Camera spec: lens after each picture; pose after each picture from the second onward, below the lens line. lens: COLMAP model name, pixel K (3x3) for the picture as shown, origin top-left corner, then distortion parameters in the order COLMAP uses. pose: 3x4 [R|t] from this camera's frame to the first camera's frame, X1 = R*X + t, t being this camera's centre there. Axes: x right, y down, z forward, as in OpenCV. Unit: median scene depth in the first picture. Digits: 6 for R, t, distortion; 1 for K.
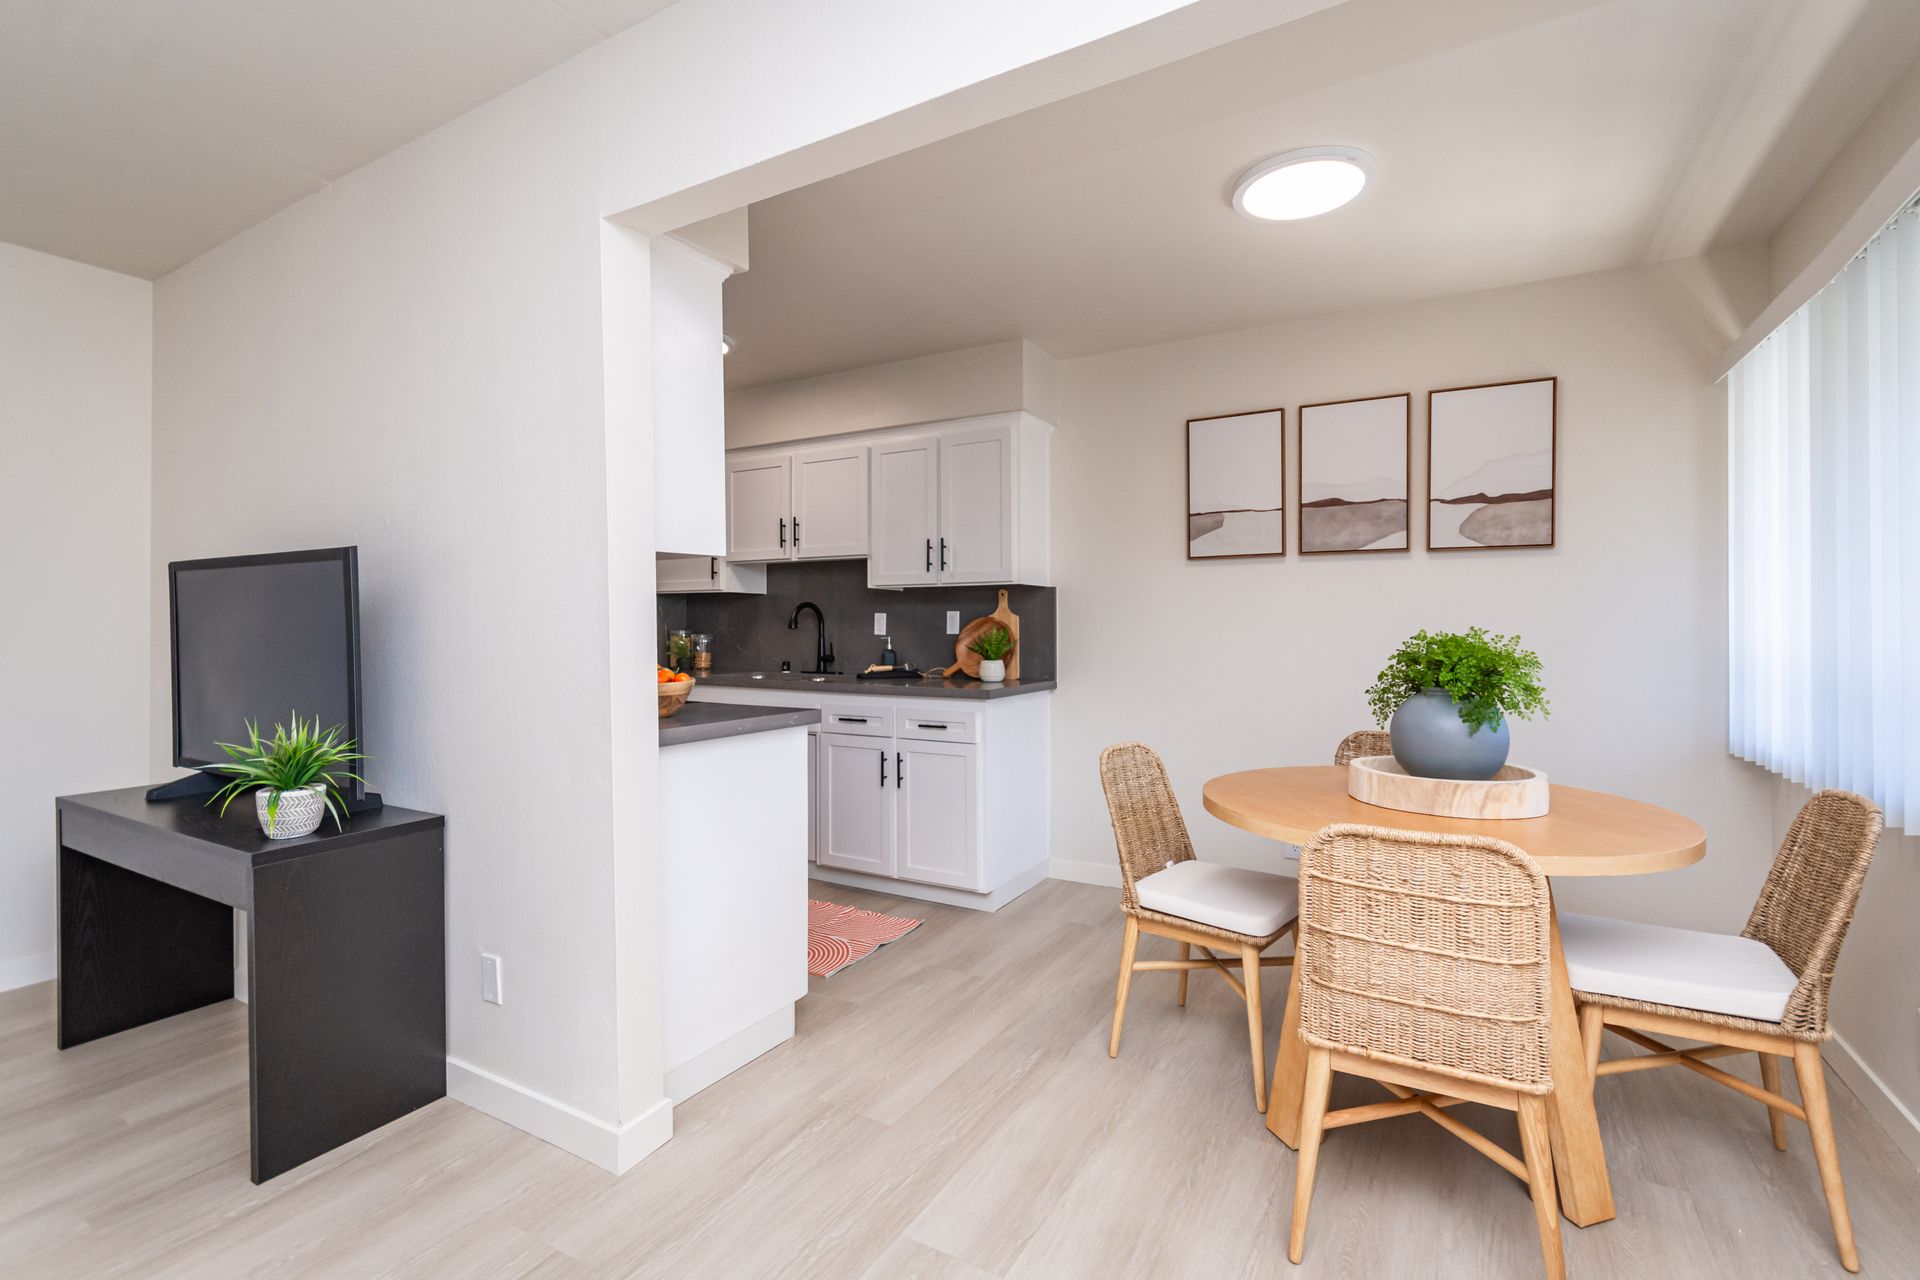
lens RADIAL K [[871.2, 0, 939.8], [0, 871.2, 618.8], [0, 0, 1]] dist [0.001618, 0.000233]
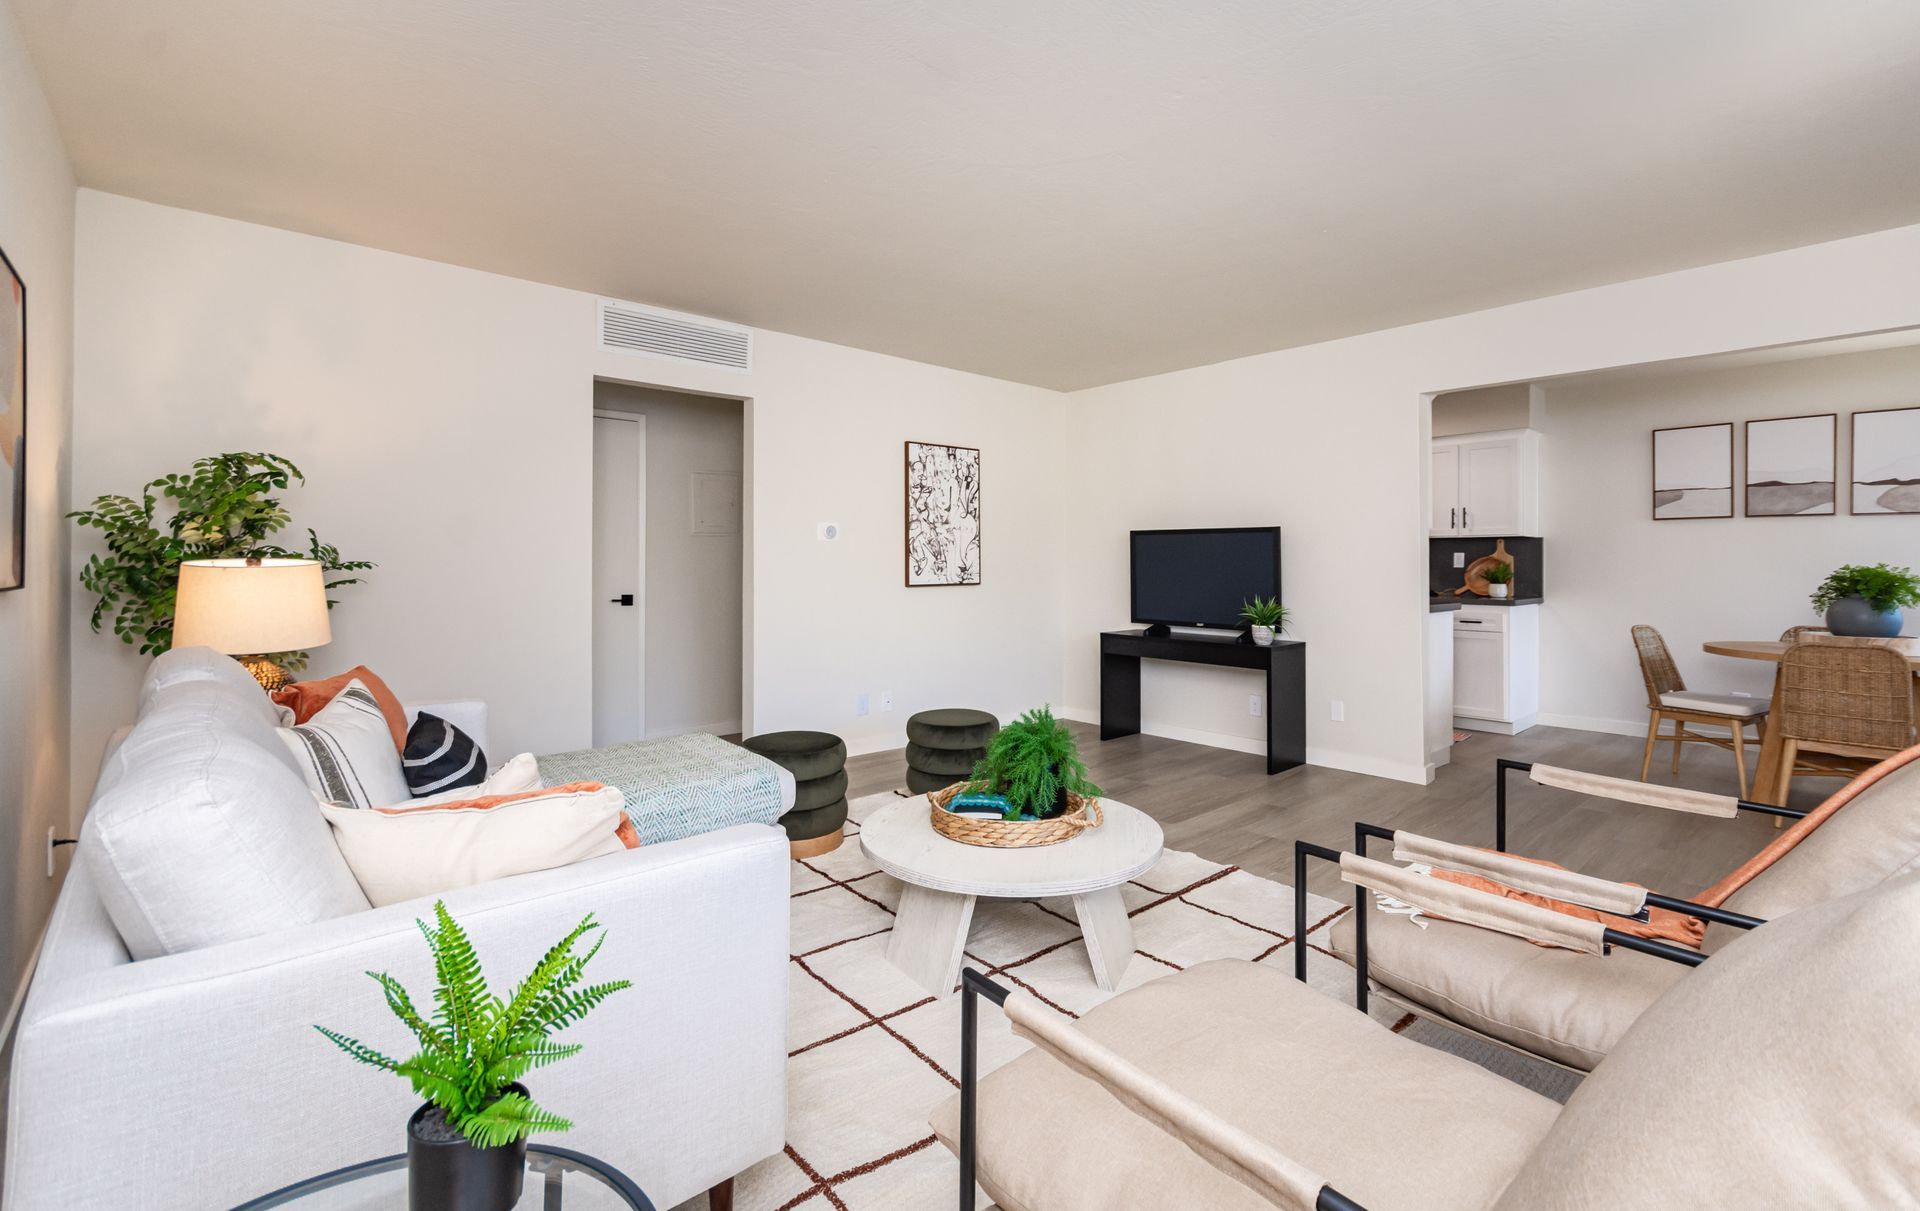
lens RADIAL K [[828.9, 0, 933.9], [0, 828.9, 558.5], [0, 0, 1]] dist [-0.009230, -0.001037]
pose [[0.945659, 0.004885, -0.325124, -0.479789], [-0.004159, 0.999987, 0.002927, 0.001496], [0.325134, -0.001415, 0.945667, -0.854320]]
